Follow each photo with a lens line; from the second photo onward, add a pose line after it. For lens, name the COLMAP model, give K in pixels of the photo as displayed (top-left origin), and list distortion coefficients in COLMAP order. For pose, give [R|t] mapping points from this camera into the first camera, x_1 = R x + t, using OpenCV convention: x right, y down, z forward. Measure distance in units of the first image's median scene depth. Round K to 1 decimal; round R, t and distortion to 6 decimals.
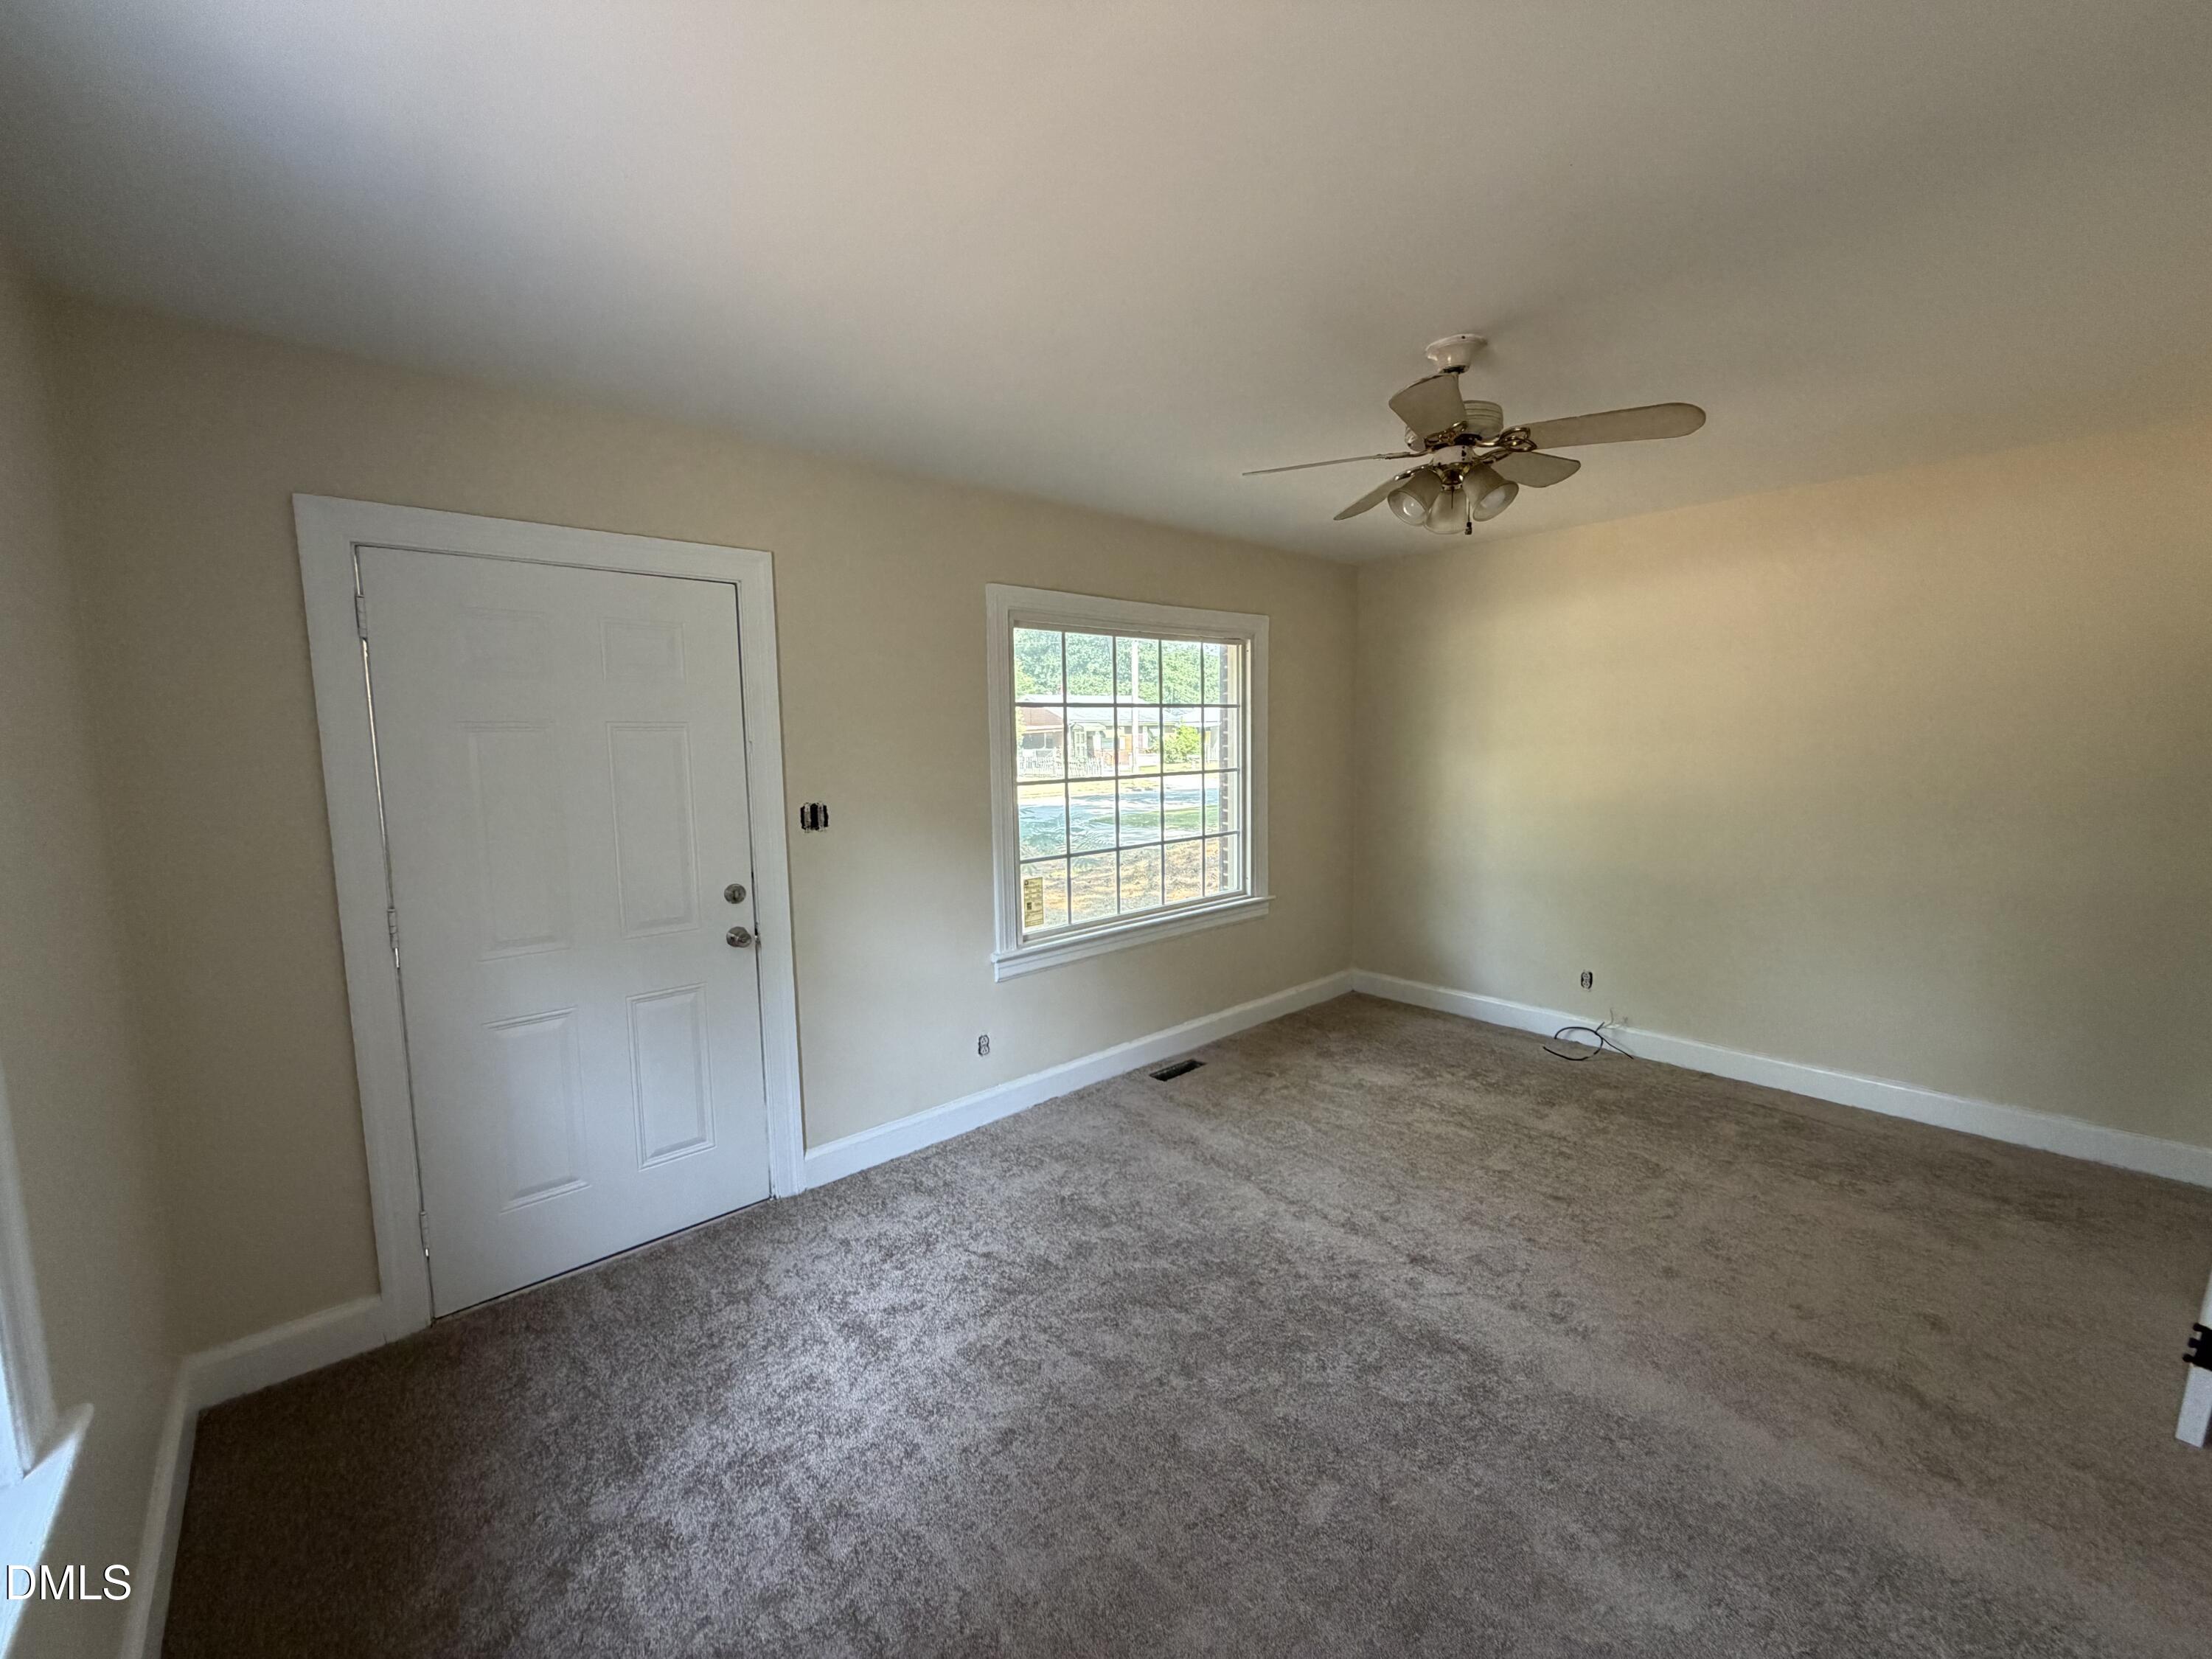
lens RADIAL K [[894.7, 0, 1106.0], [0, 894.7, 829.5], [0, 0, 1]] dist [-0.000611, -0.000009]
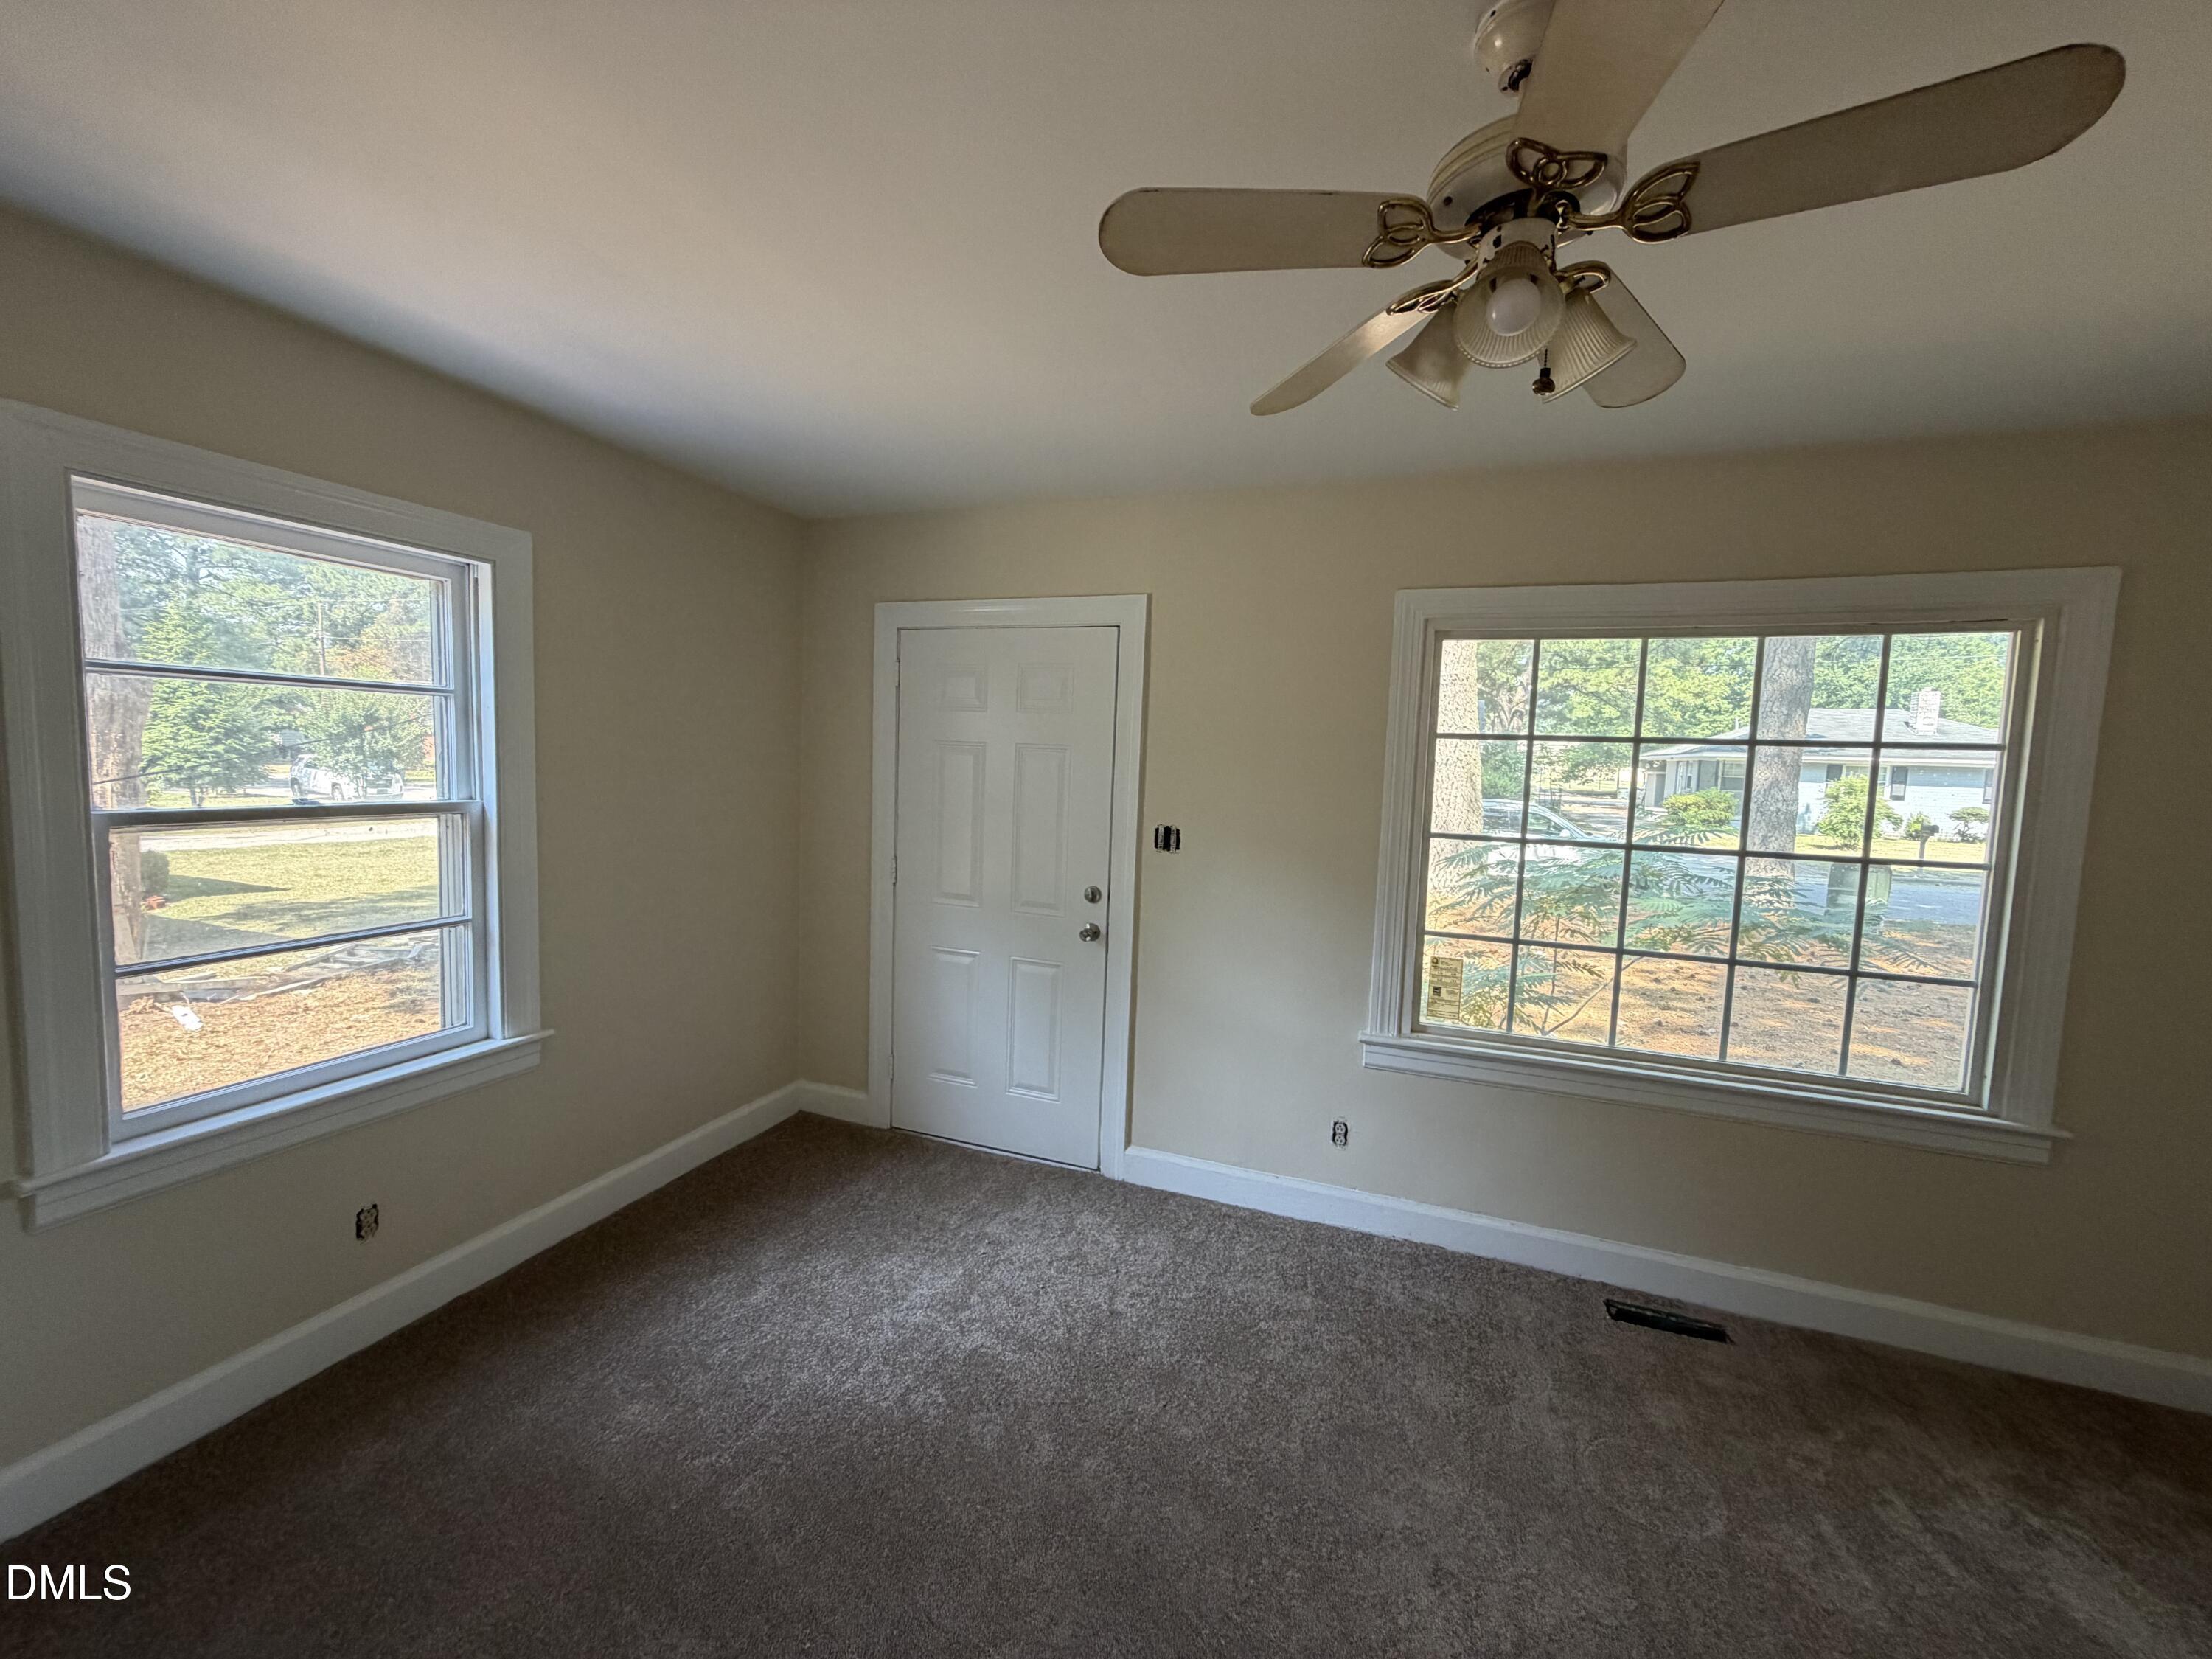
lens RADIAL K [[894.7, 0, 1106.0], [0, 894.7, 829.5], [0, 0, 1]] dist [-0.000611, -0.000009]
pose [[0.447425, 0.105729, -0.888050, 0.492808], [-0.137832, 0.989275, 0.048337, -0.055985], [0.883636, 0.100774, 0.457200, 0.387751]]
